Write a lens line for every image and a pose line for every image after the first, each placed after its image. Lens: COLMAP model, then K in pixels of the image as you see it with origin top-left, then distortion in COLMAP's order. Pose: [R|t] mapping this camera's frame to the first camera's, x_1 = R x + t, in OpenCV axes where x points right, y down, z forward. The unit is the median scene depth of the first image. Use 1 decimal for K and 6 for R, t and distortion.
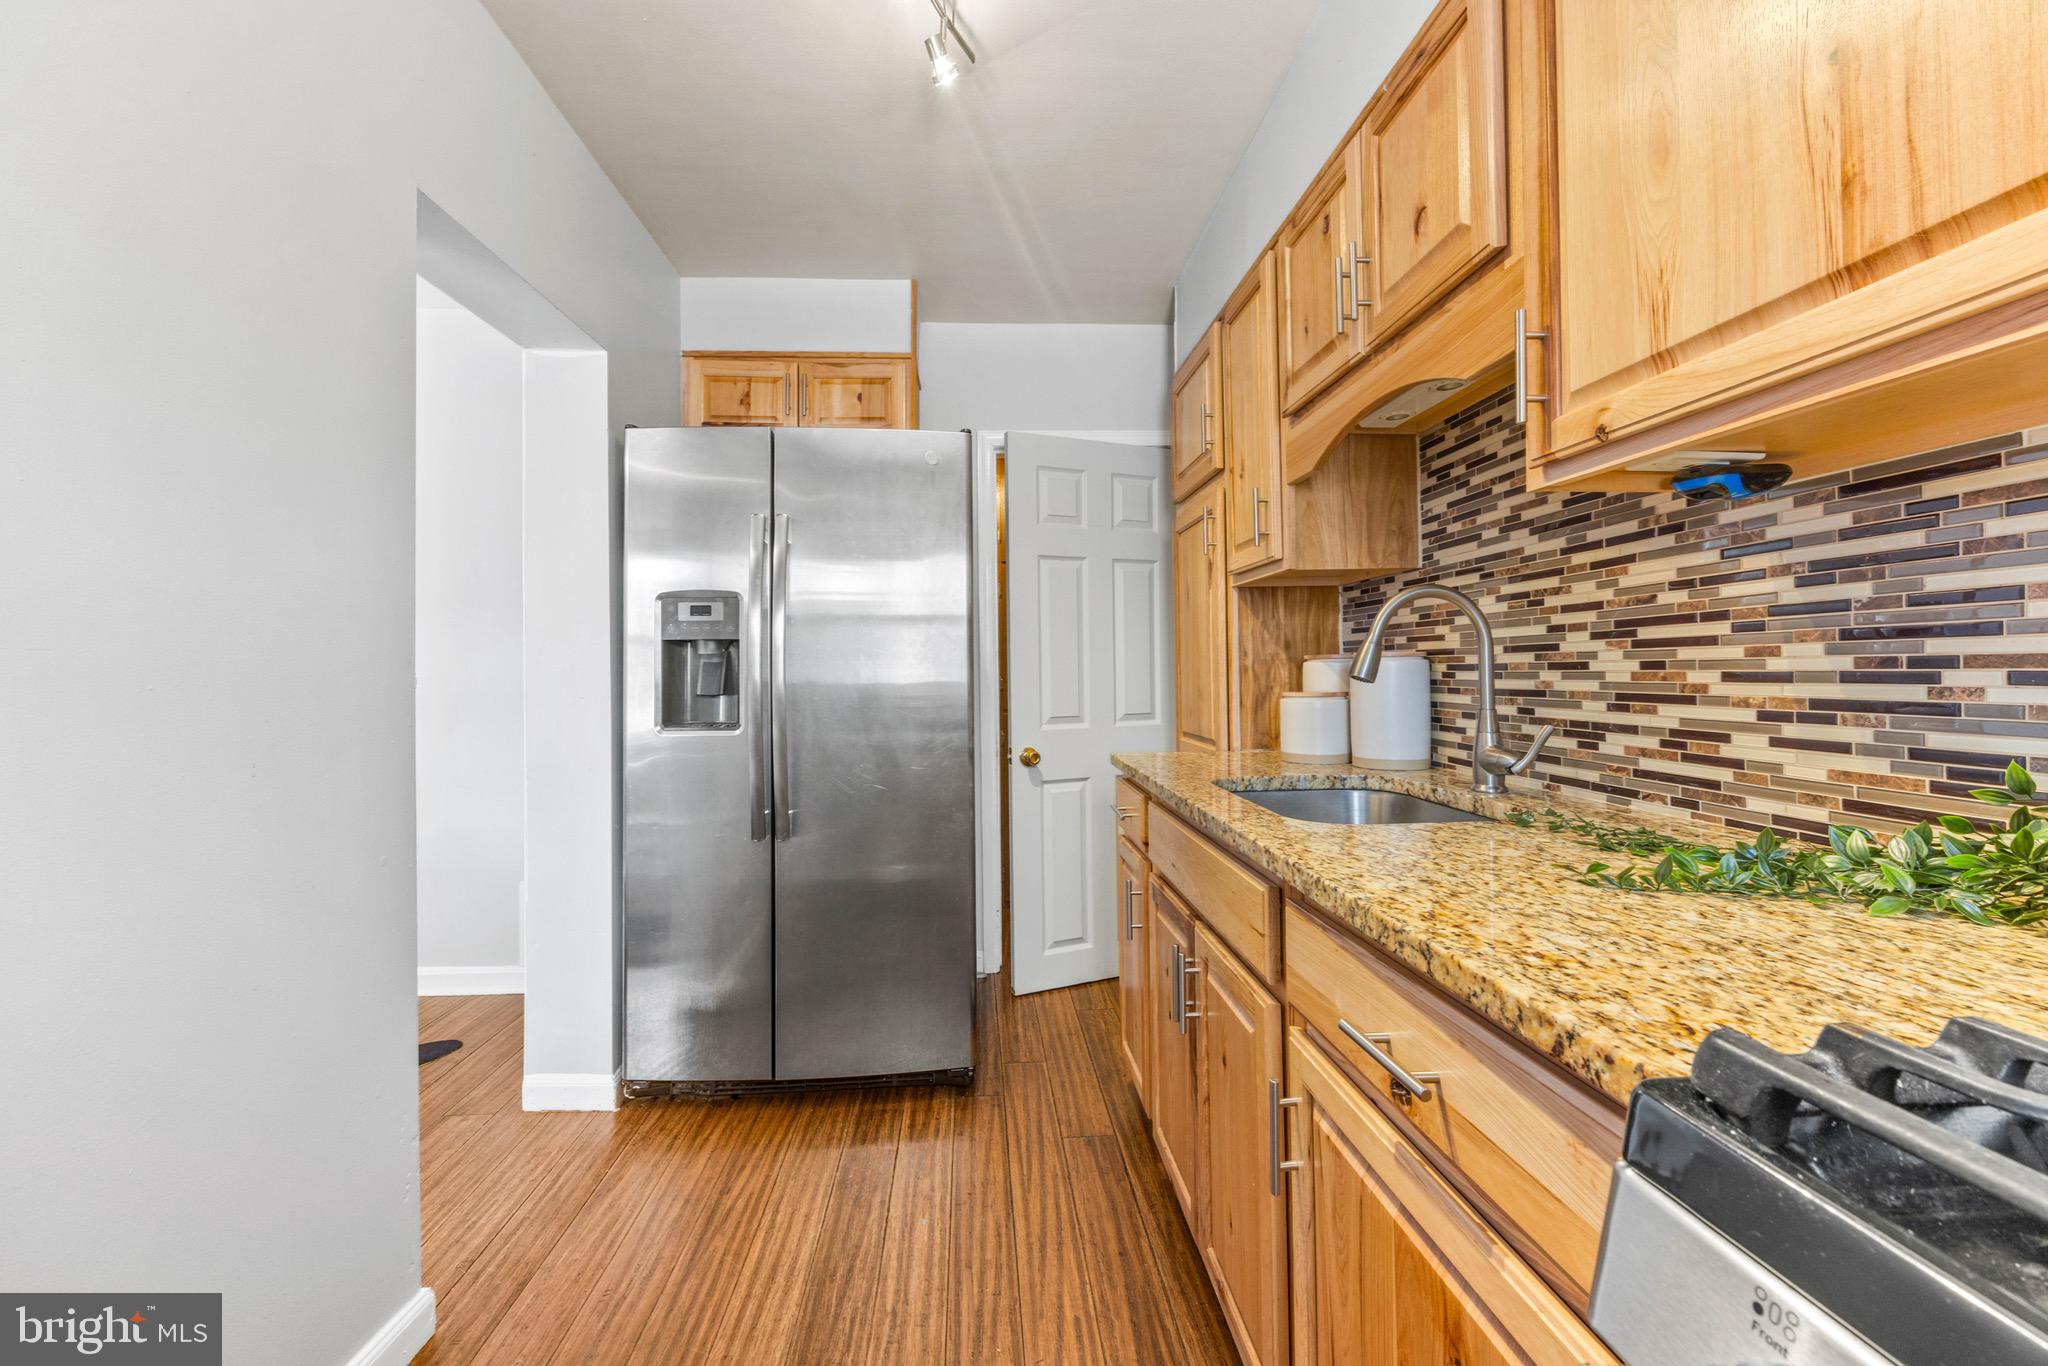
lens RADIAL K [[782.8, 0, 1020.3], [0, 782.8, 667.8], [0, 0, 1]] dist [-0.005418, 0.000723]
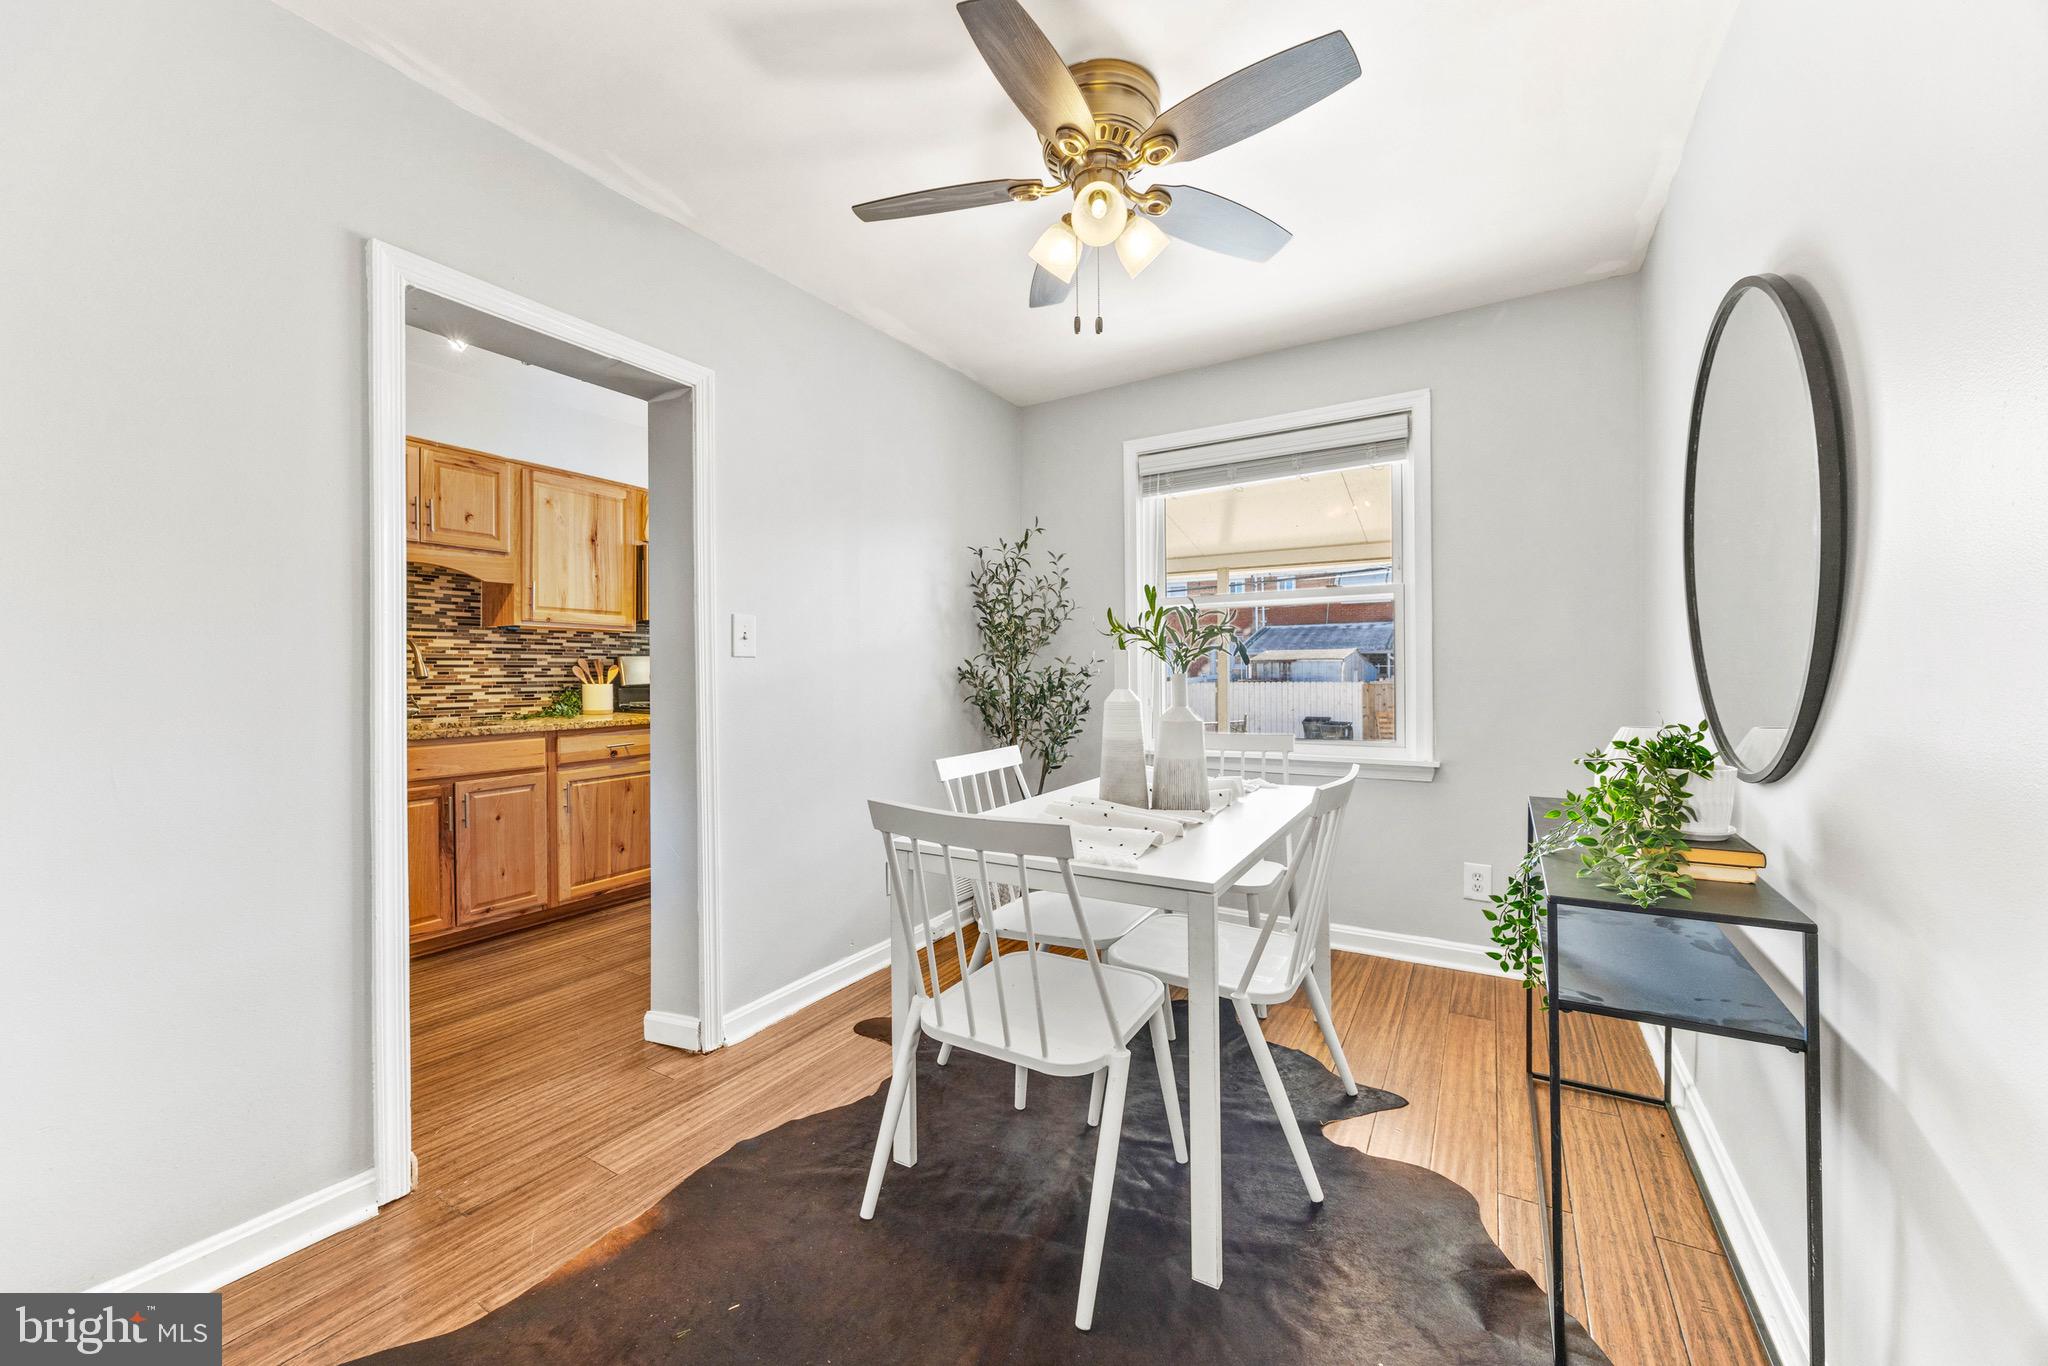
lens RADIAL K [[782.8, 0, 1010.7], [0, 782.8, 675.6], [0, 0, 1]] dist [-0.005418, 0.000723]
pose [[-0.818052, 0.006420, 0.575109, -2.203188], [0.005539, 0.999979, -0.003284, 0.022988], [-0.575118, 0.000499, -0.818070, 1.755469]]
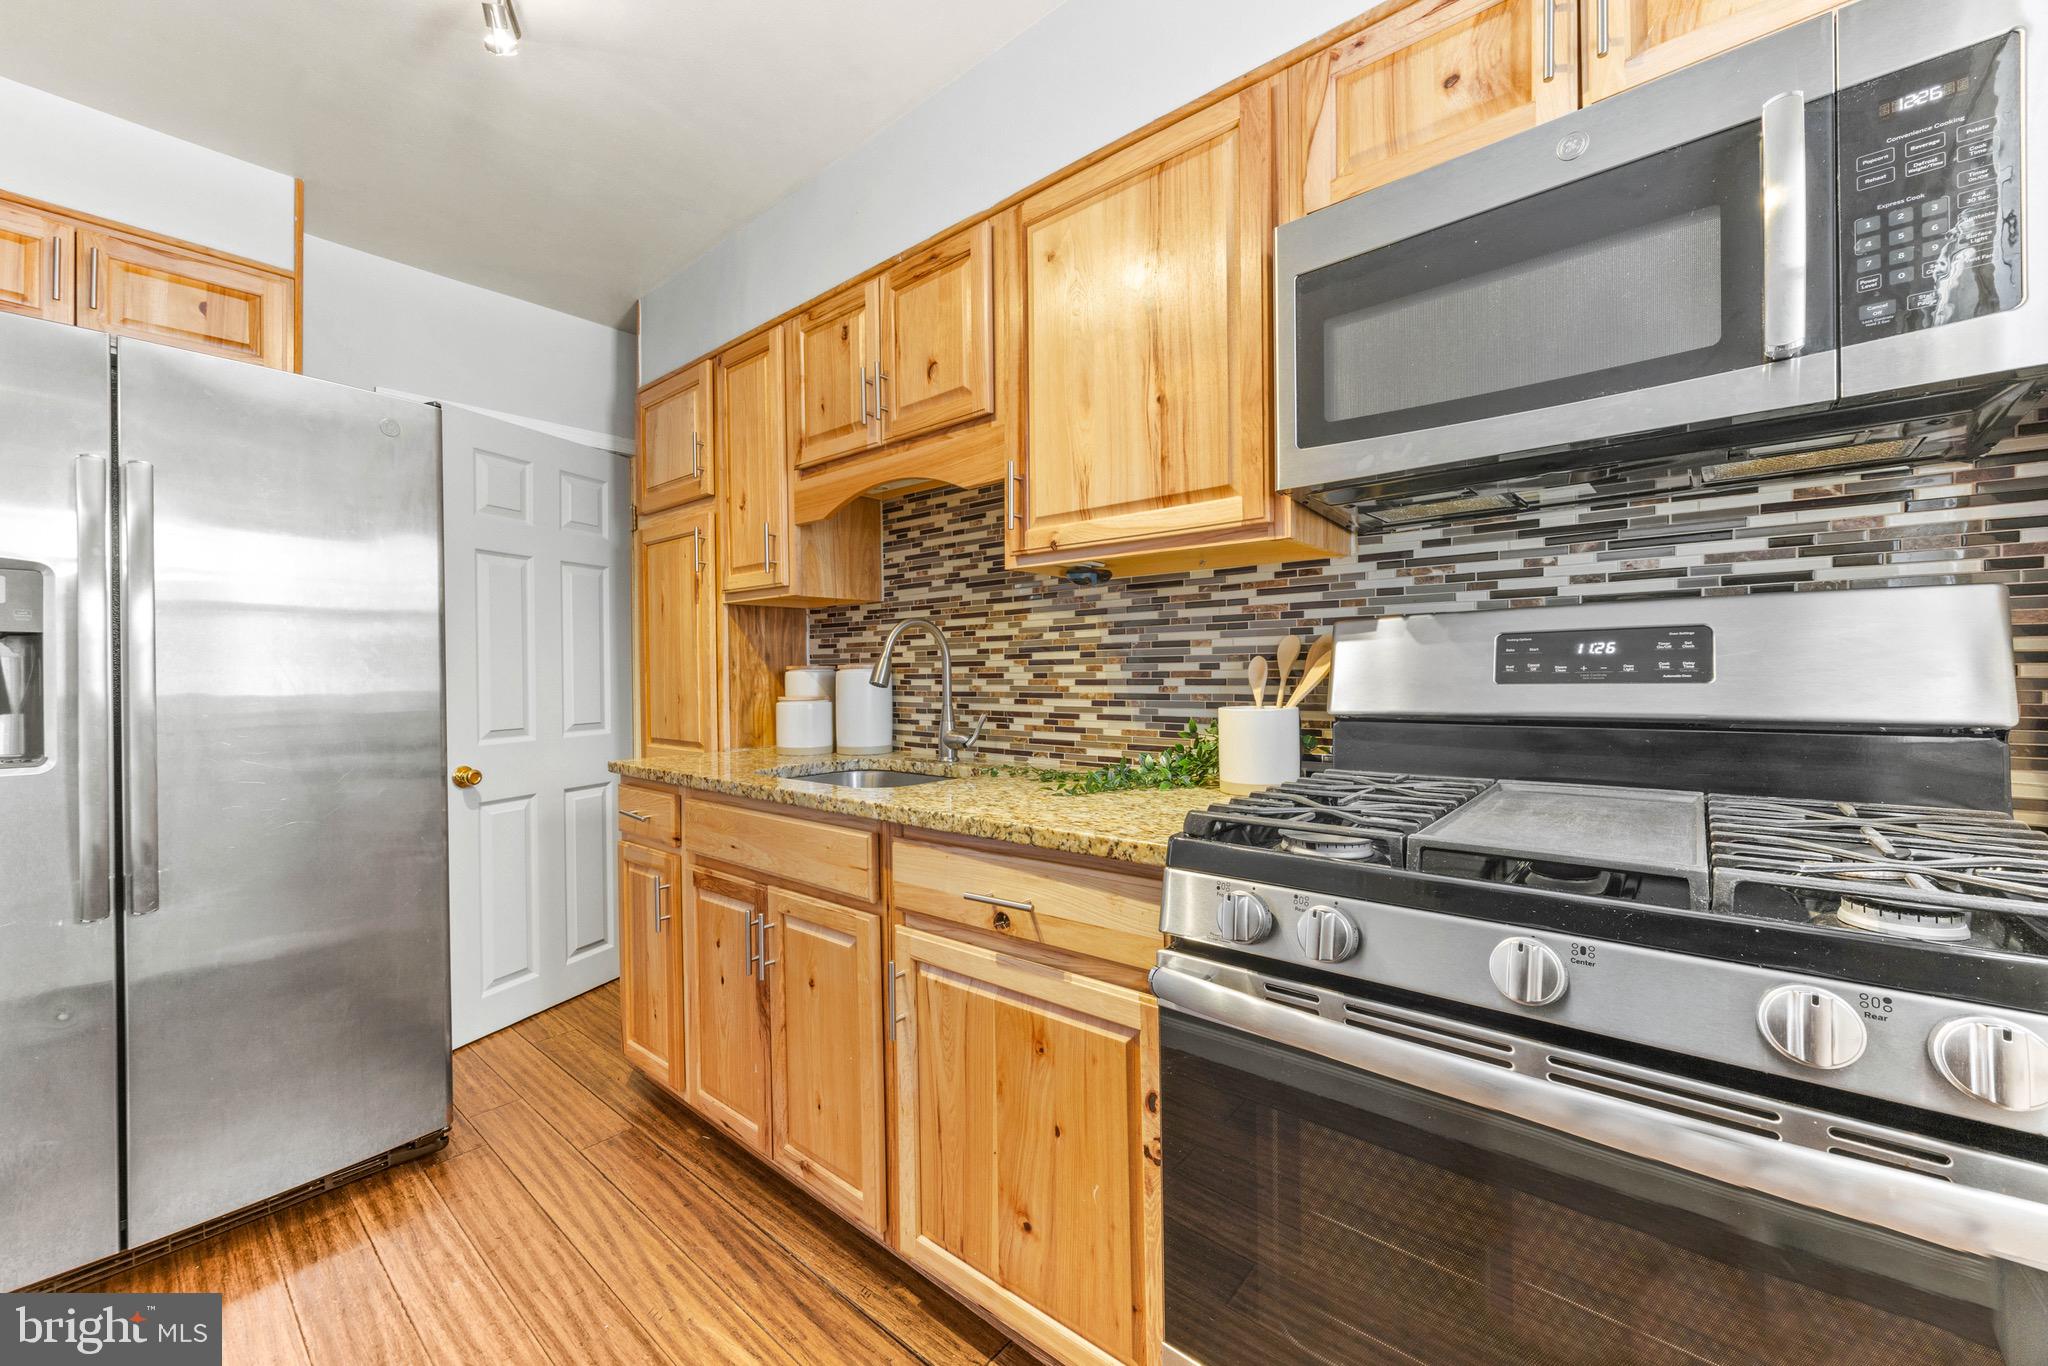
lens RADIAL K [[782.8, 0, 1018.3], [0, 782.8, 681.9], [0, 0, 1]] dist [-0.005418, 0.000723]
pose [[0.693096, -0.002441, 0.720841, -0.341914], [-0.002299, 0.999982, 0.005597, 0.000818], [-0.720842, -0.005536, 0.693078, -0.104248]]
